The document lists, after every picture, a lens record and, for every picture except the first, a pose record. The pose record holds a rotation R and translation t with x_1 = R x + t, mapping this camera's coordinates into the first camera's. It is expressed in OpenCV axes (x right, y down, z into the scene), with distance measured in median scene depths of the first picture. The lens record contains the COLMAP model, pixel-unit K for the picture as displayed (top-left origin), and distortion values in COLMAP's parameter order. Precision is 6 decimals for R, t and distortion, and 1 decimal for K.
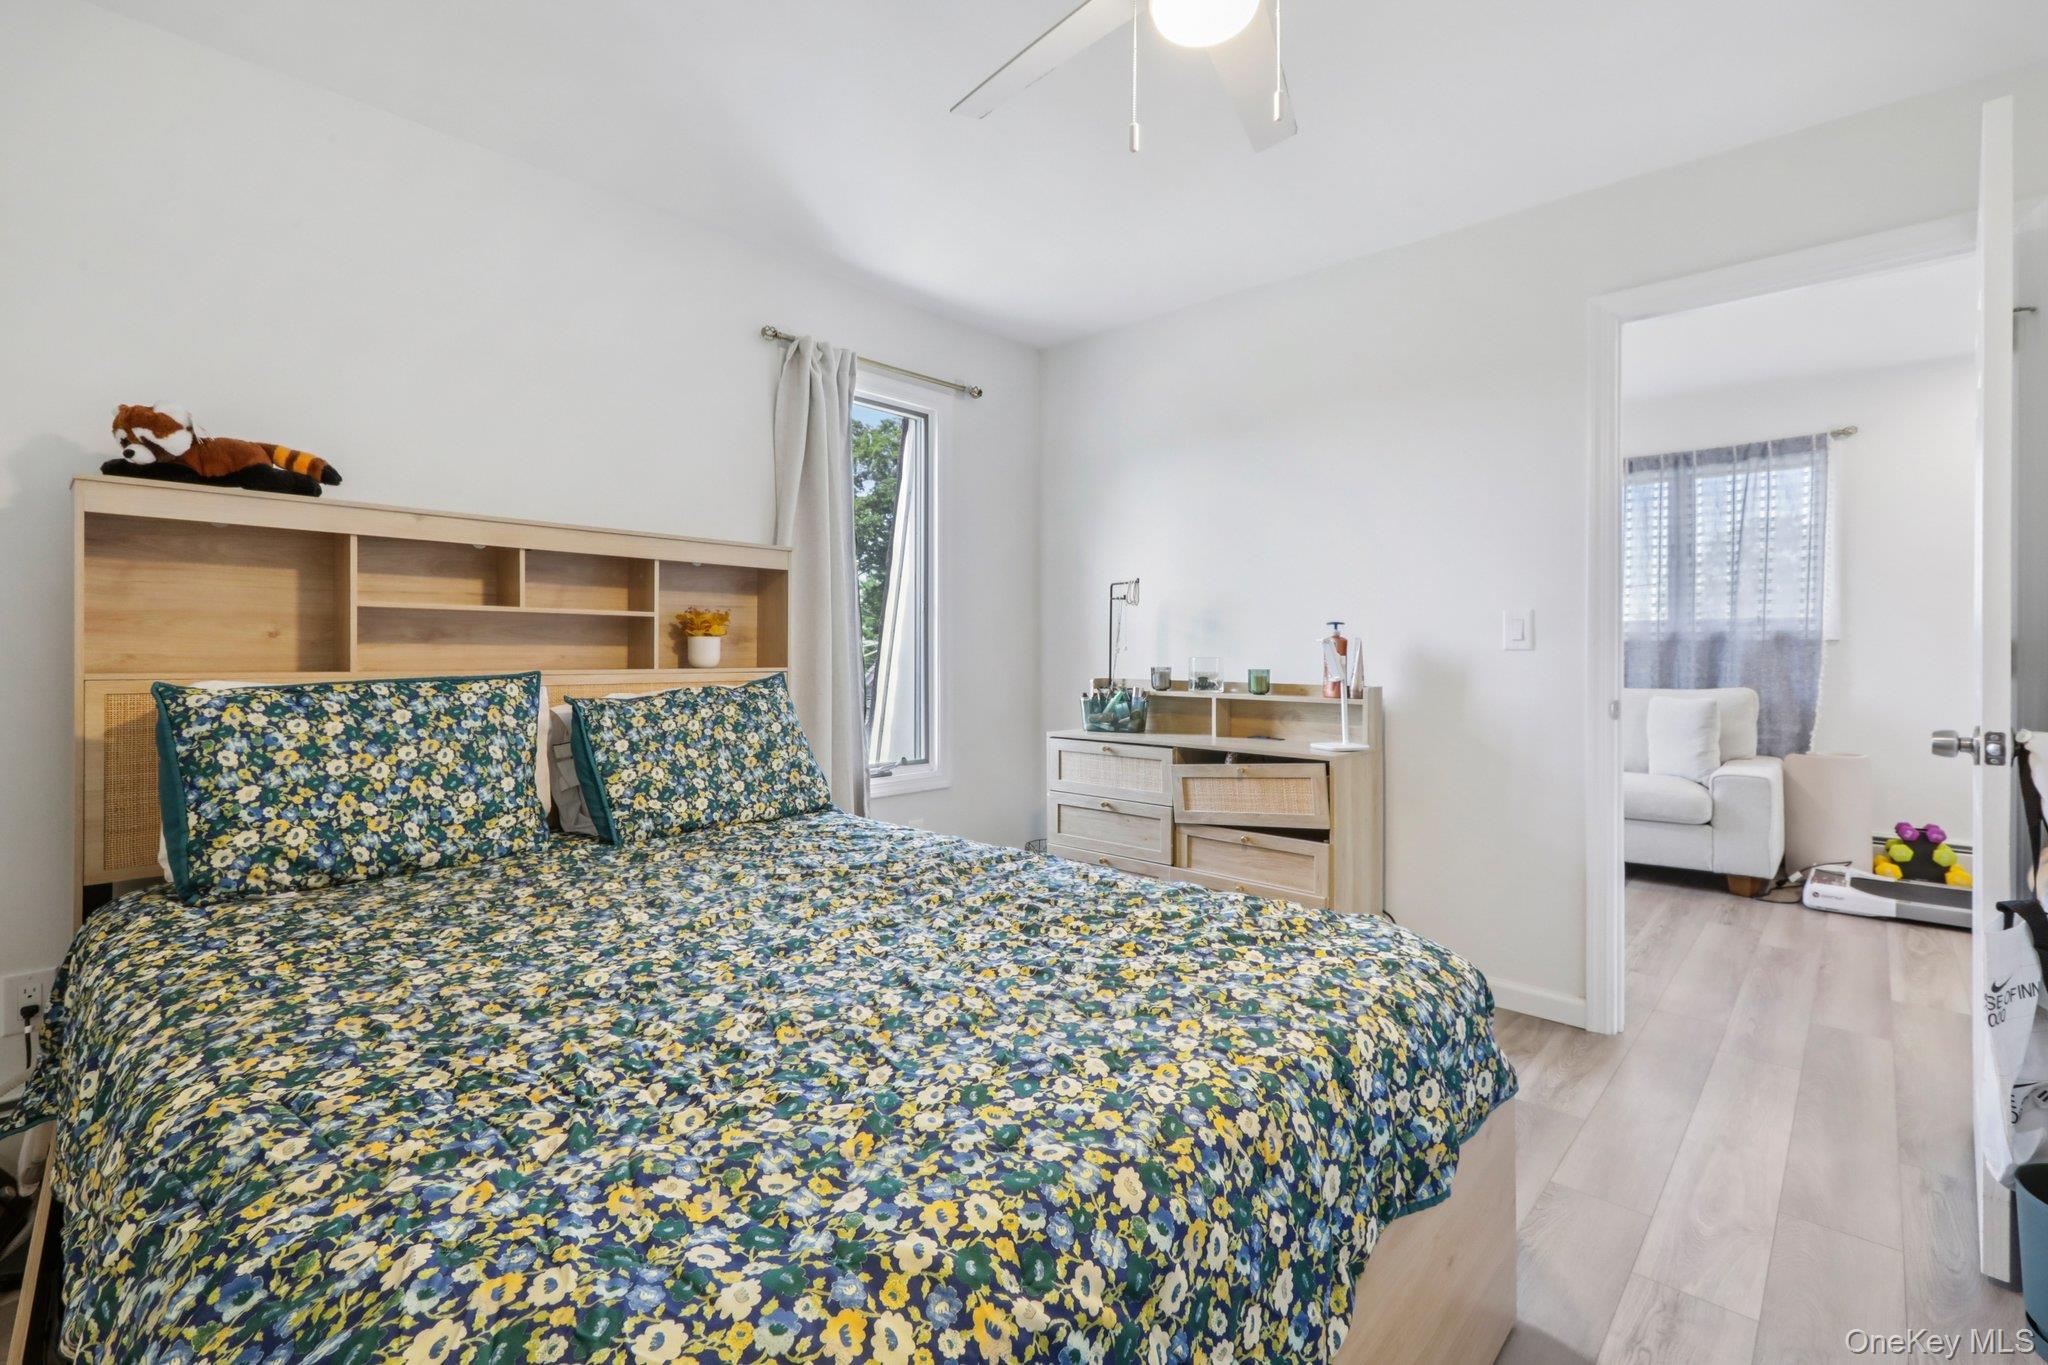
lens RADIAL K [[908.3, 0, 1023.9], [0, 908.3, 669.9], [0, 0, 1]] dist [-0.001790, 0.001887]
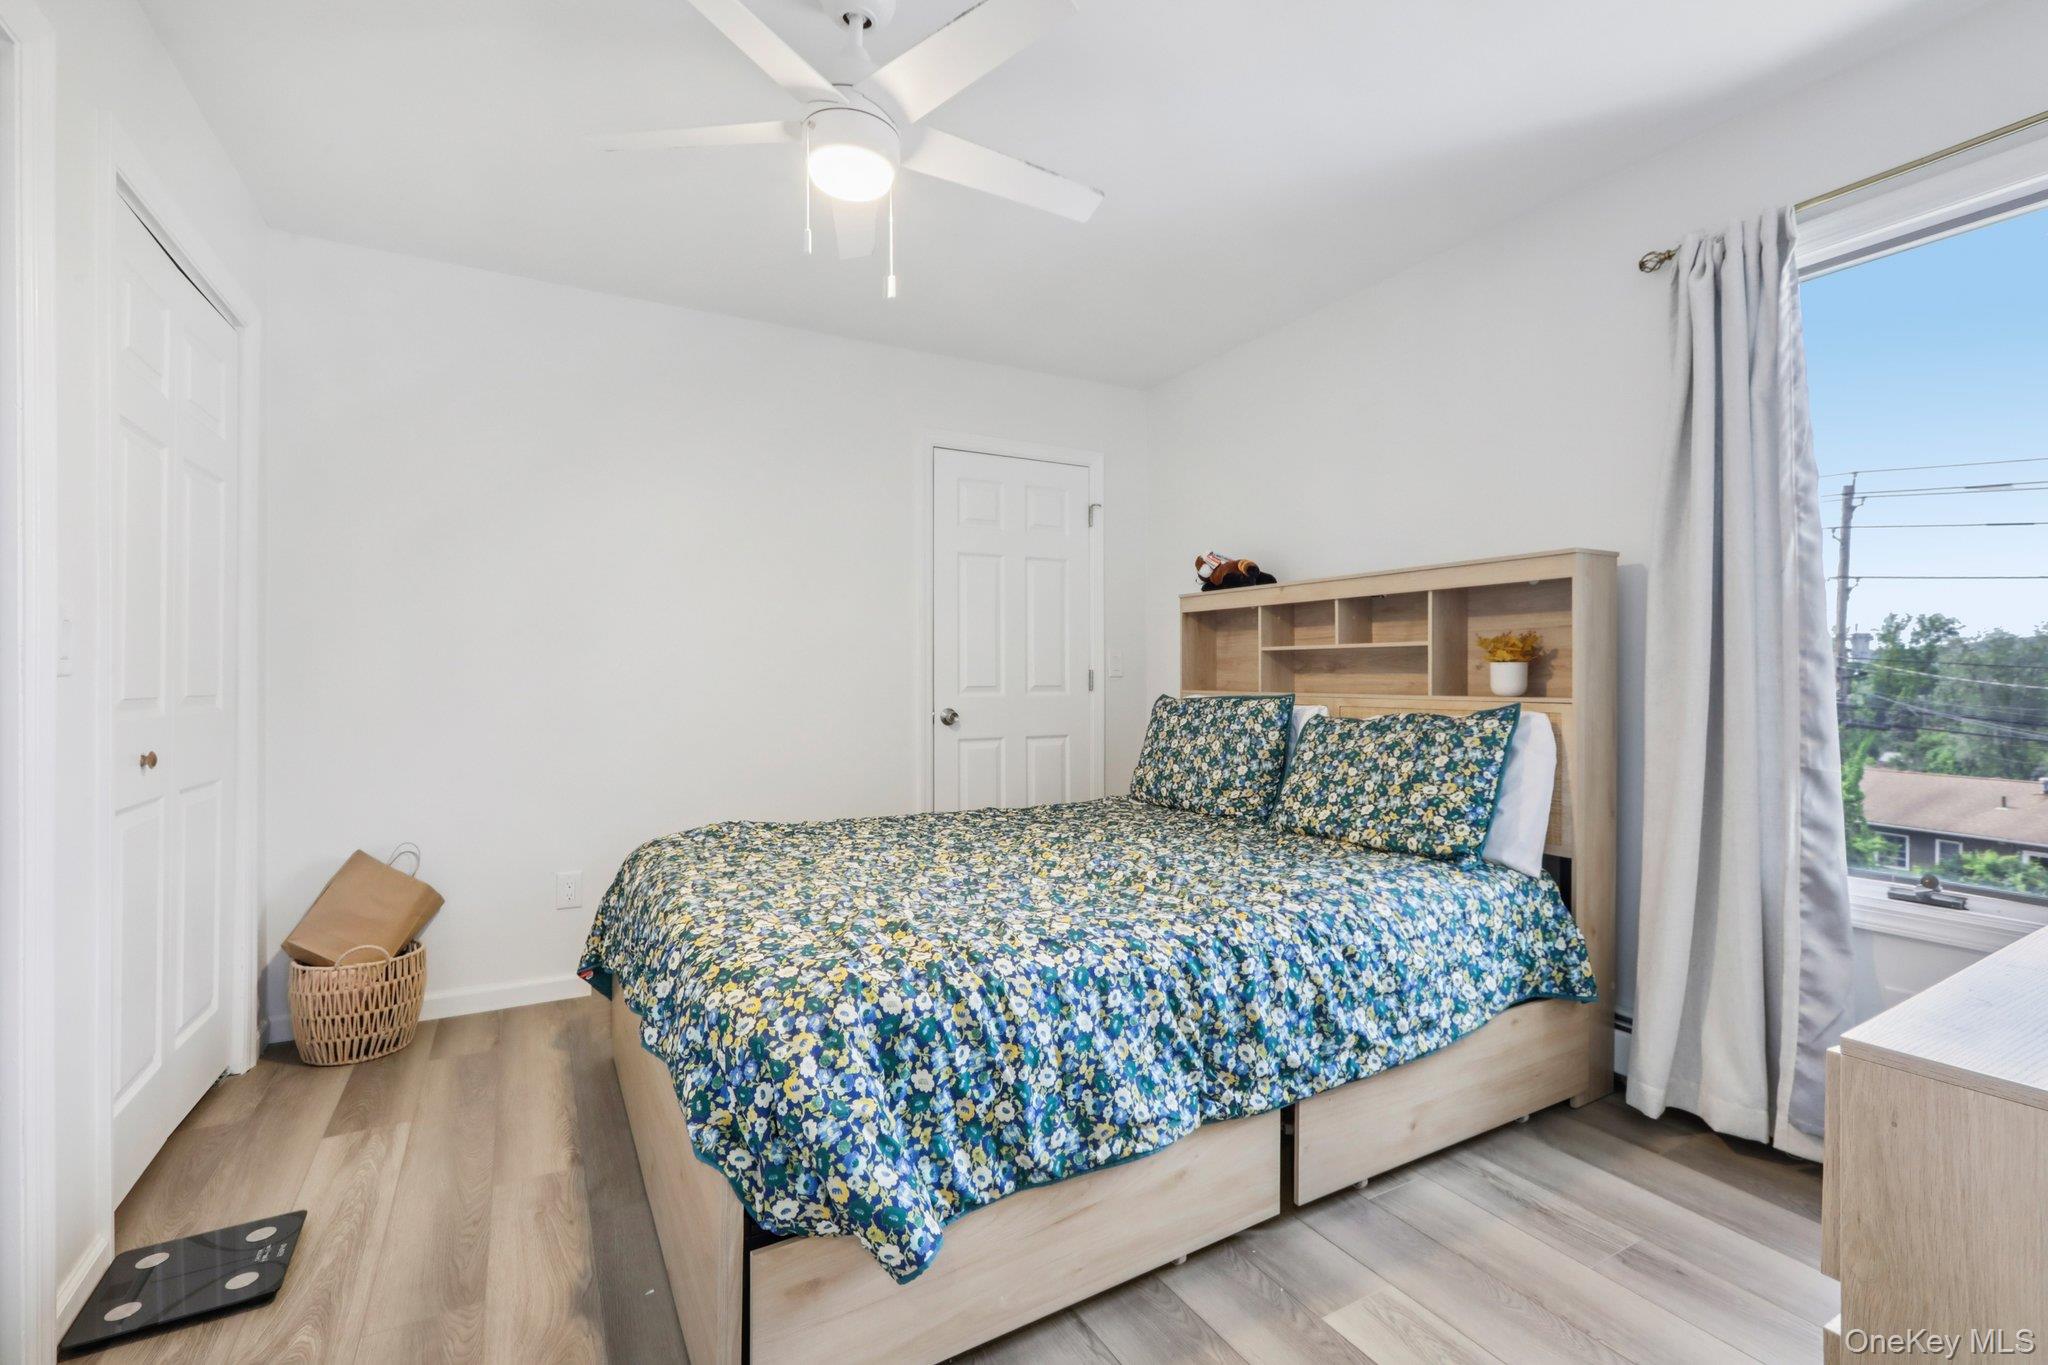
lens RADIAL K [[908.3, 0, 1033.7], [0, 908.3, 680.6], [0, 0, 1]] dist [-0.001790, 0.001887]
pose [[-0.306489, 0.001406, -0.951873, 0.932427], [-0.013016, 0.999899, 0.005668, -0.022194], [0.951785, 0.014127, -0.306439, 1.137467]]
